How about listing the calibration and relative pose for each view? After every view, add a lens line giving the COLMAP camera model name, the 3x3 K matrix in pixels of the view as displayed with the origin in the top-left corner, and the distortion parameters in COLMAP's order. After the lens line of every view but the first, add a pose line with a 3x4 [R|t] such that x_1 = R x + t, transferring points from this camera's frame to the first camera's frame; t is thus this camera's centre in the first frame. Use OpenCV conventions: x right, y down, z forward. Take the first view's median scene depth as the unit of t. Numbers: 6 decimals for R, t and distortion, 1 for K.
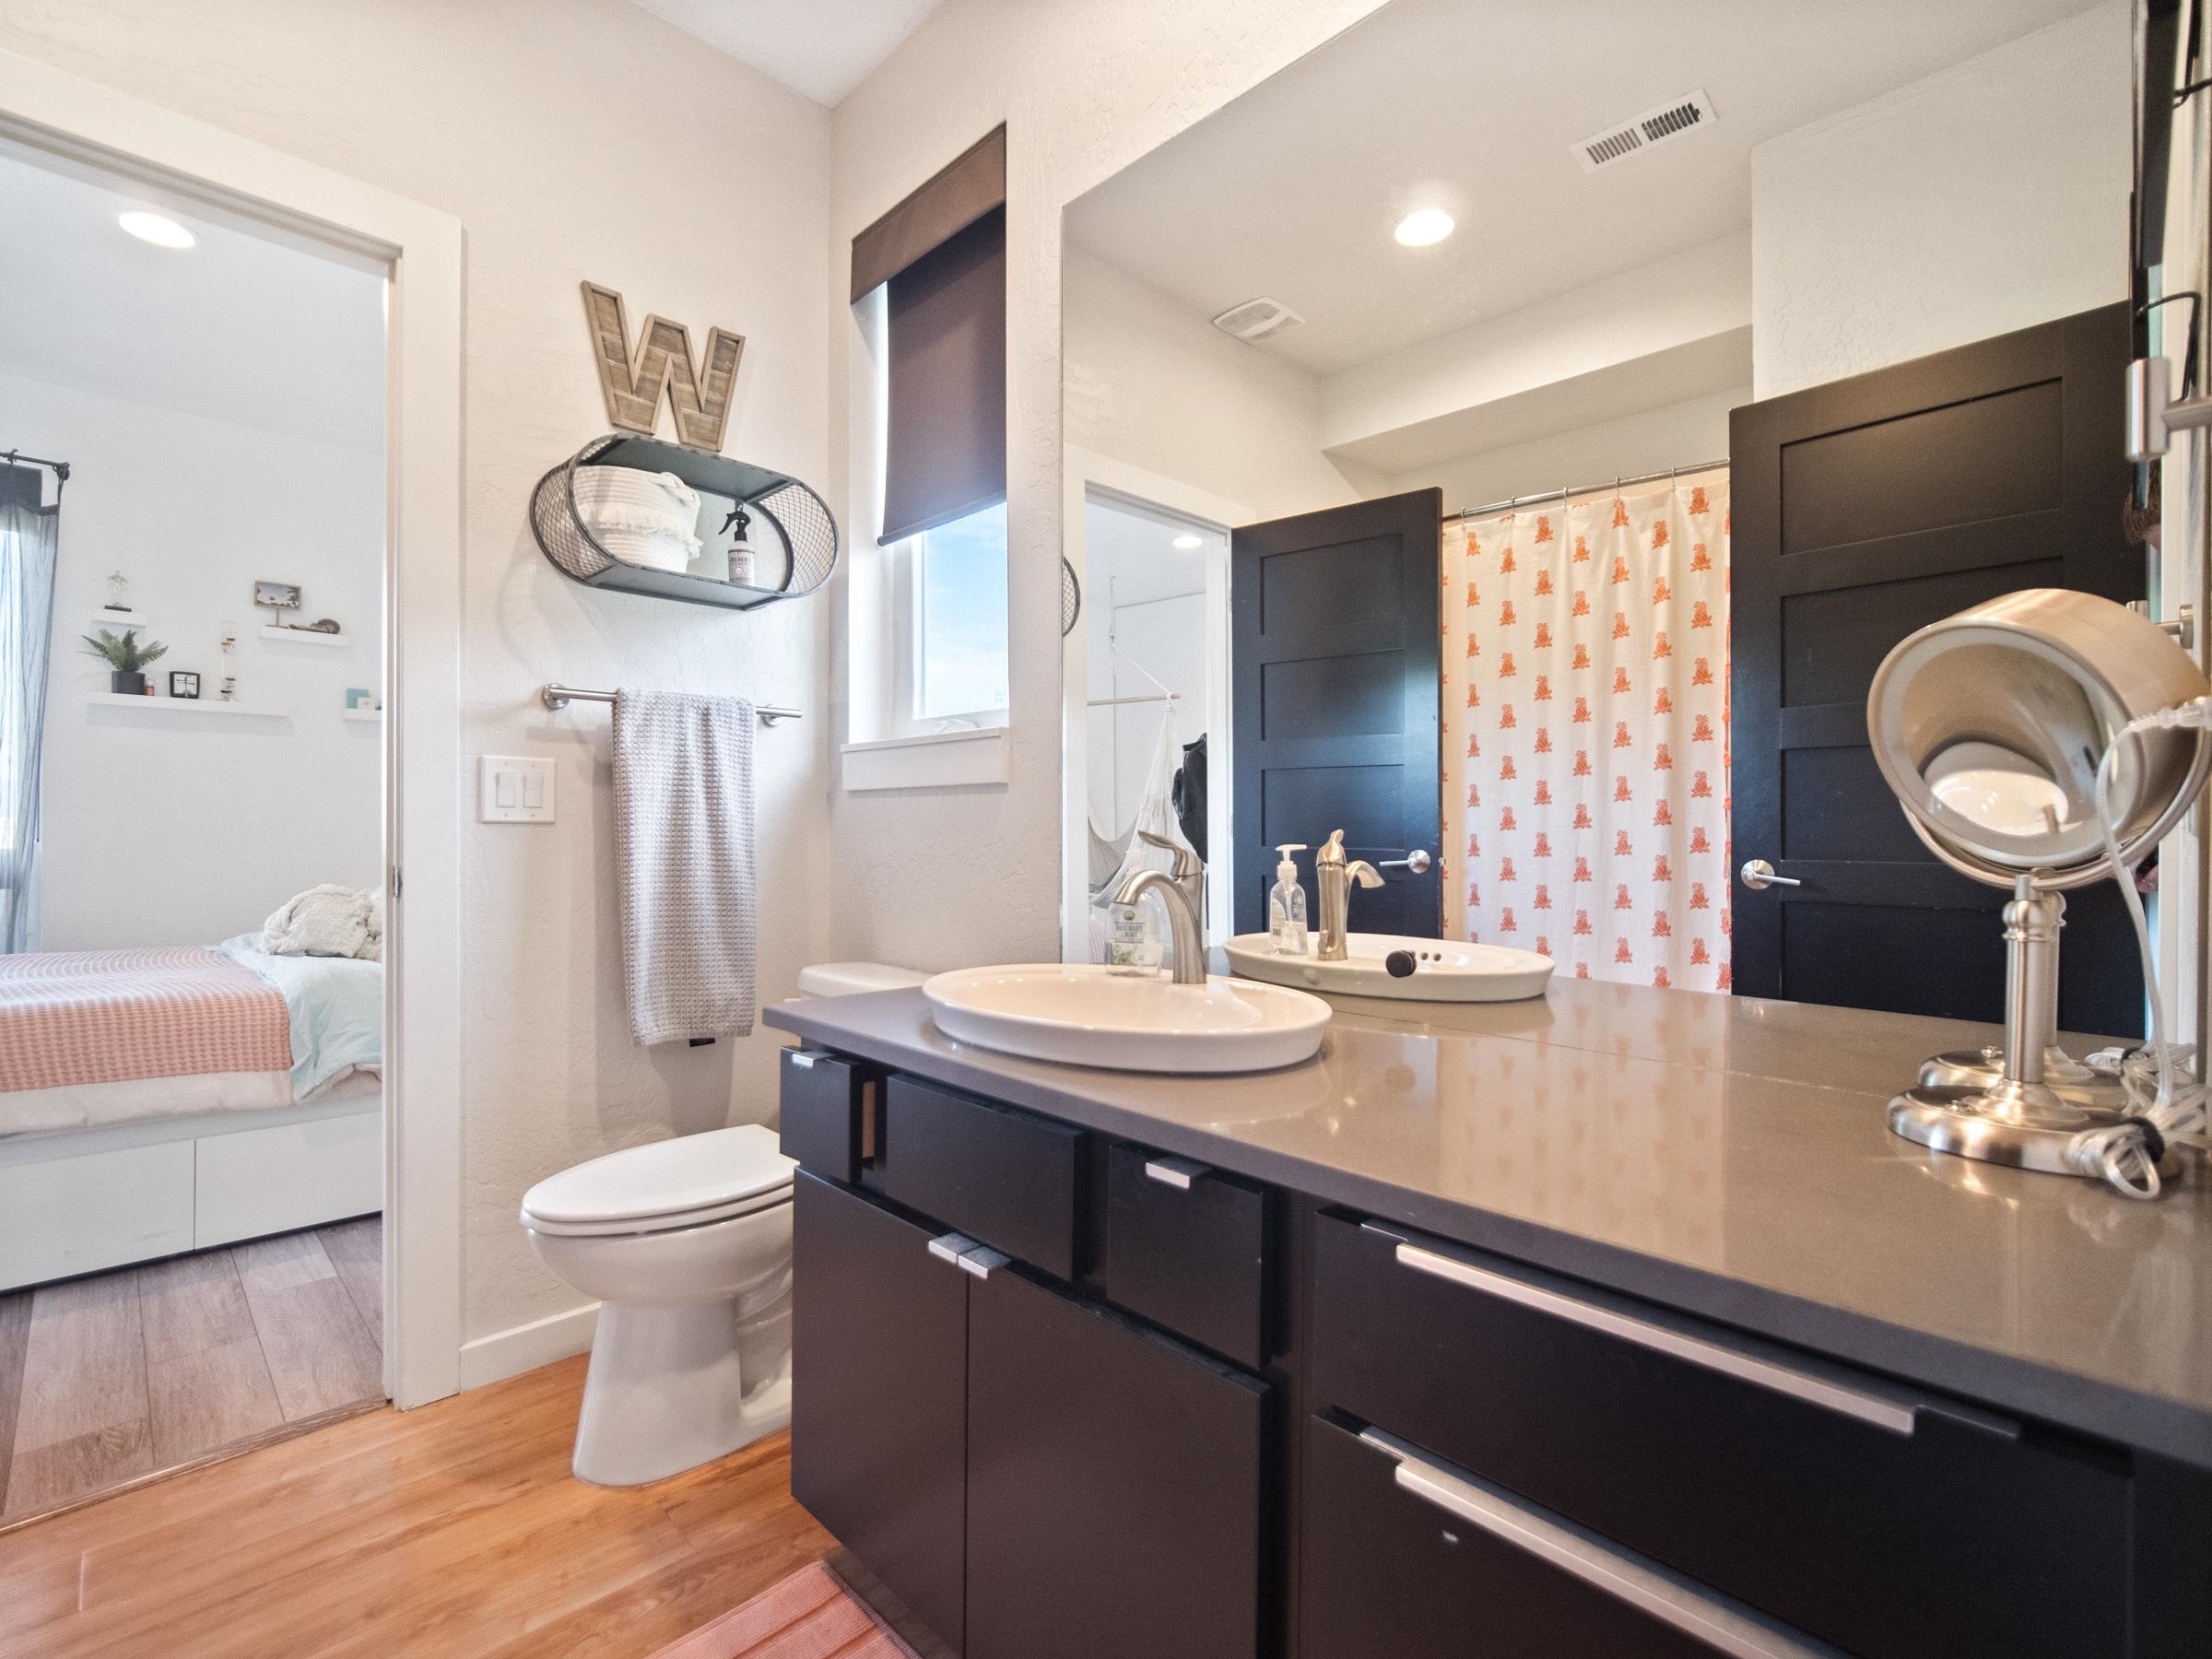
lens RADIAL K [[1013.3, 0, 1103.1], [0, 1013.3, 830.5], [0, 0, 1]] dist [-0.003176, -0.000026]
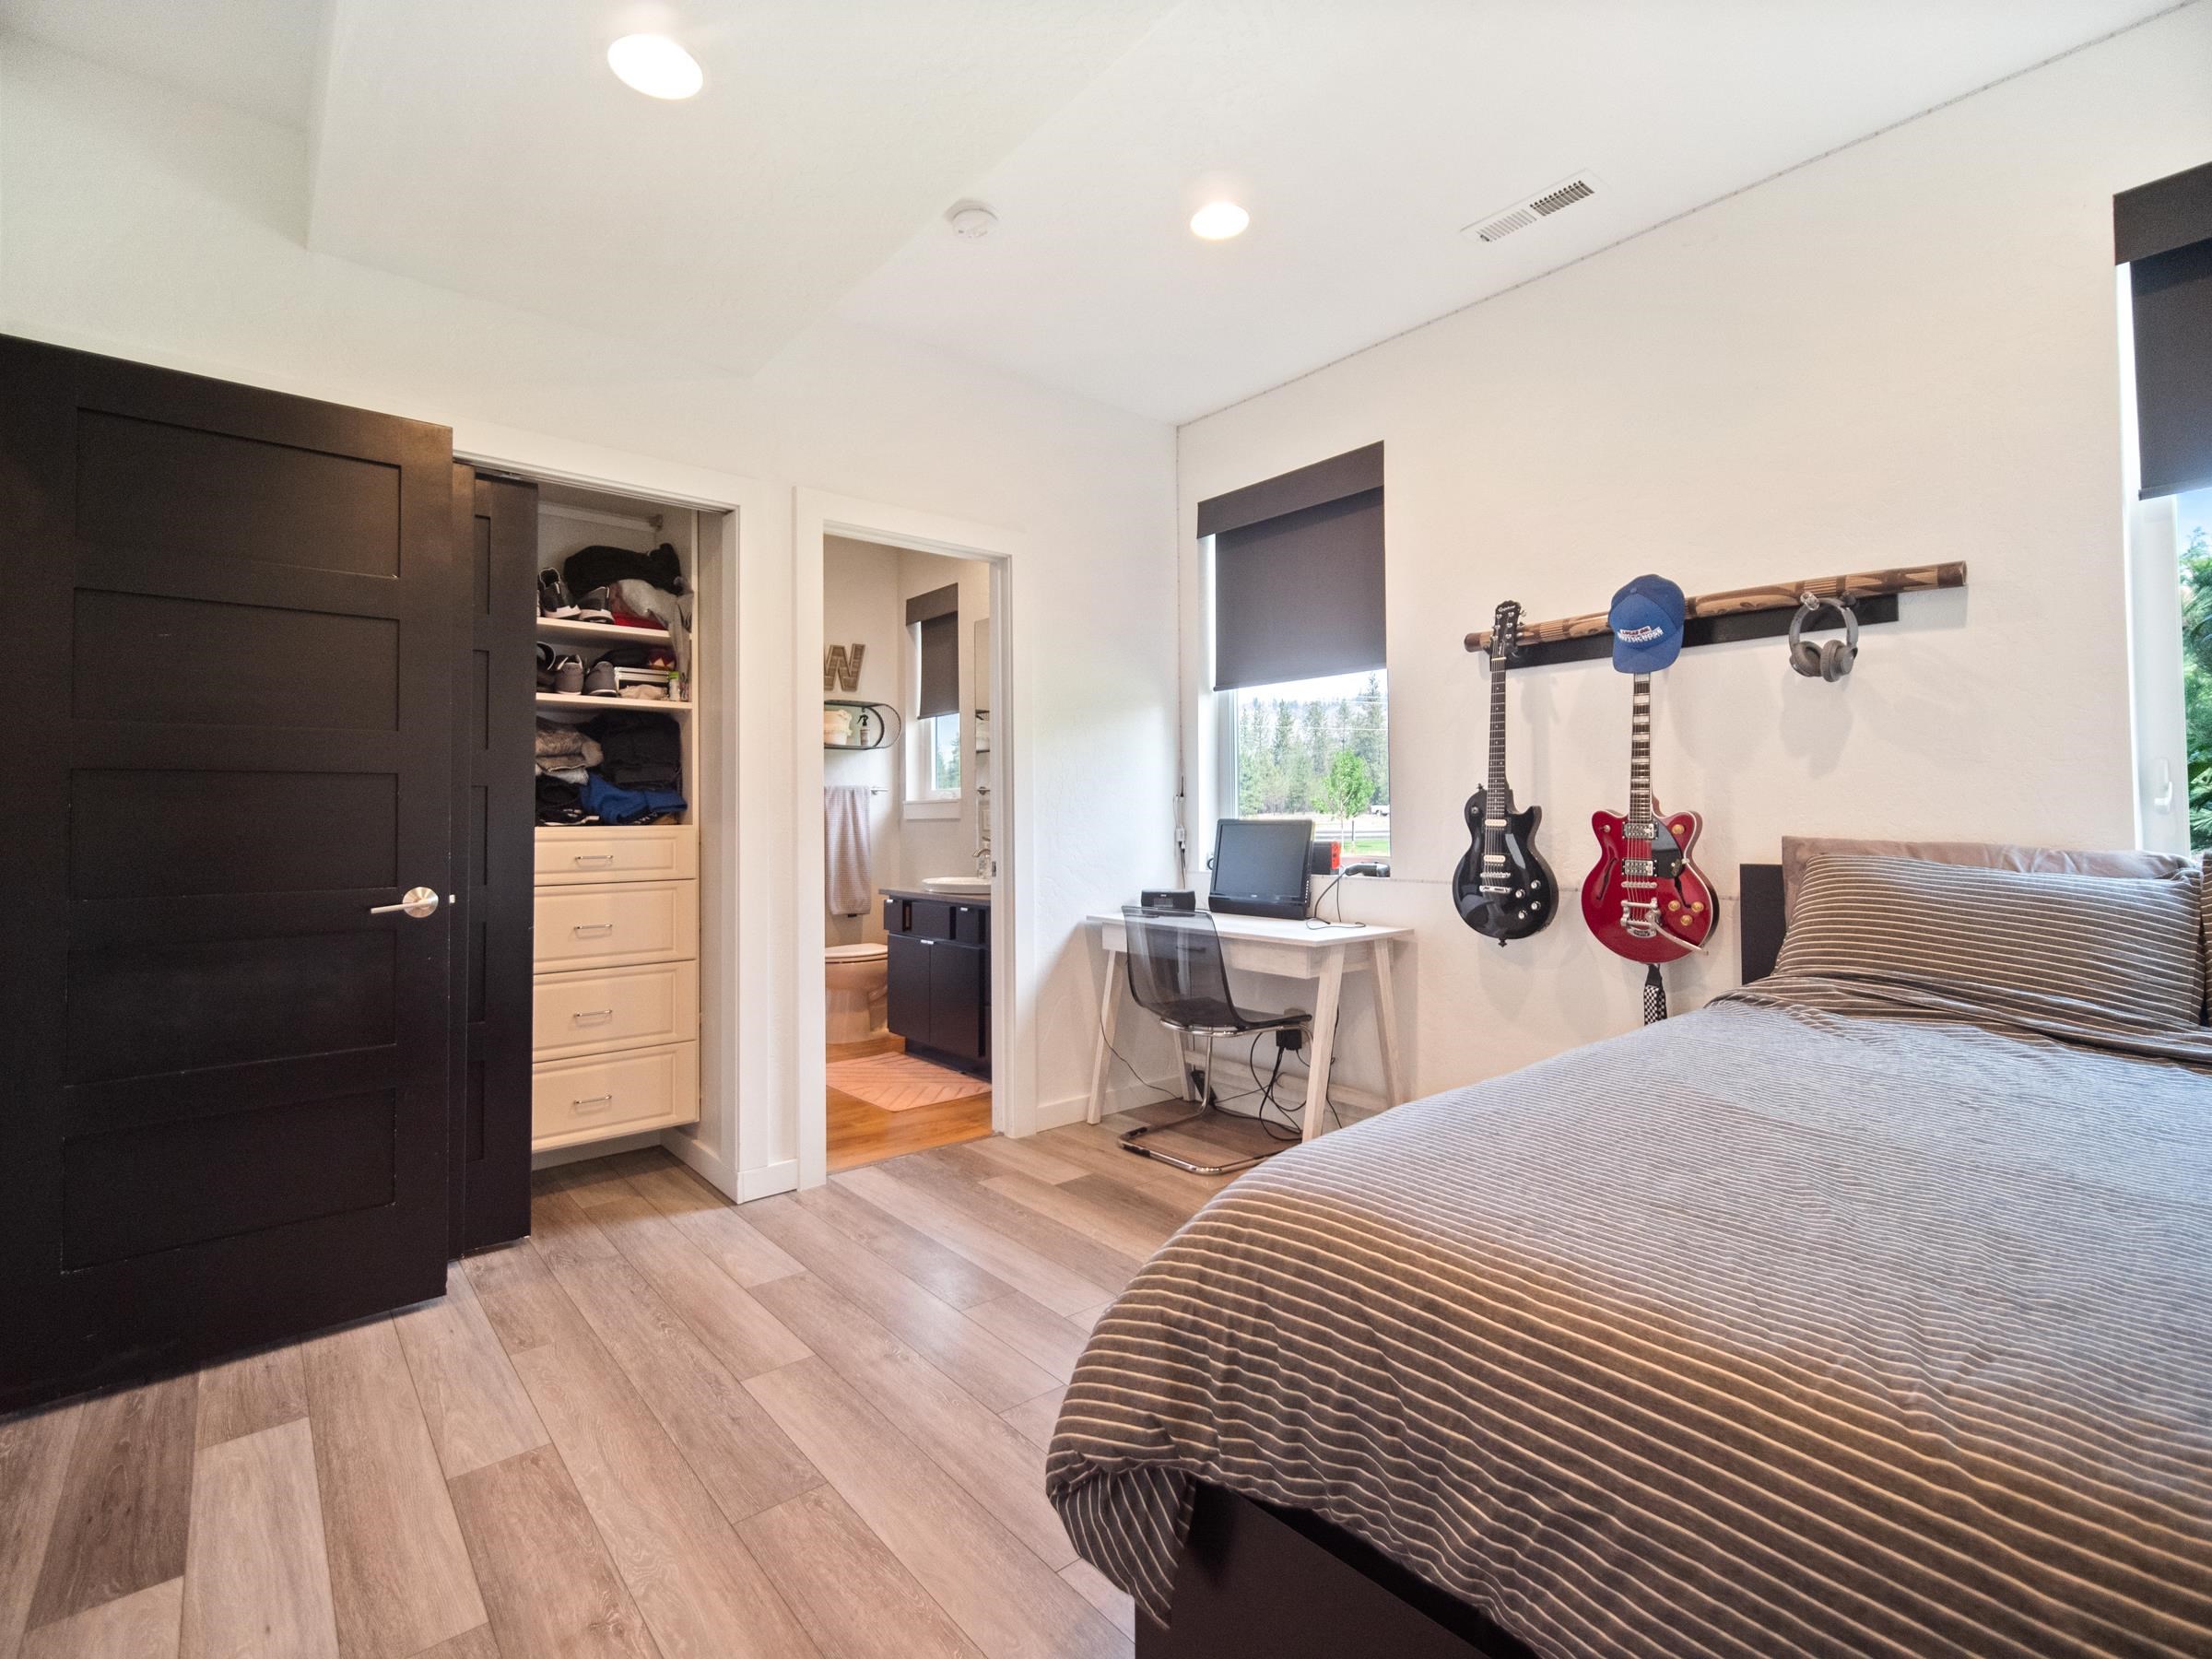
lens RADIAL K [[1013.3, 0, 1108.5], [0, 1013.3, 820.1], [0, 0, 1]] dist [-0.003176, -0.000026]
pose [[0.997303, -0.008510, -0.072905, 0.457494], [0.008041, 0.999945, -0.006721, -0.018351], [0.072958, 0.006116, 0.997316, -1.556114]]
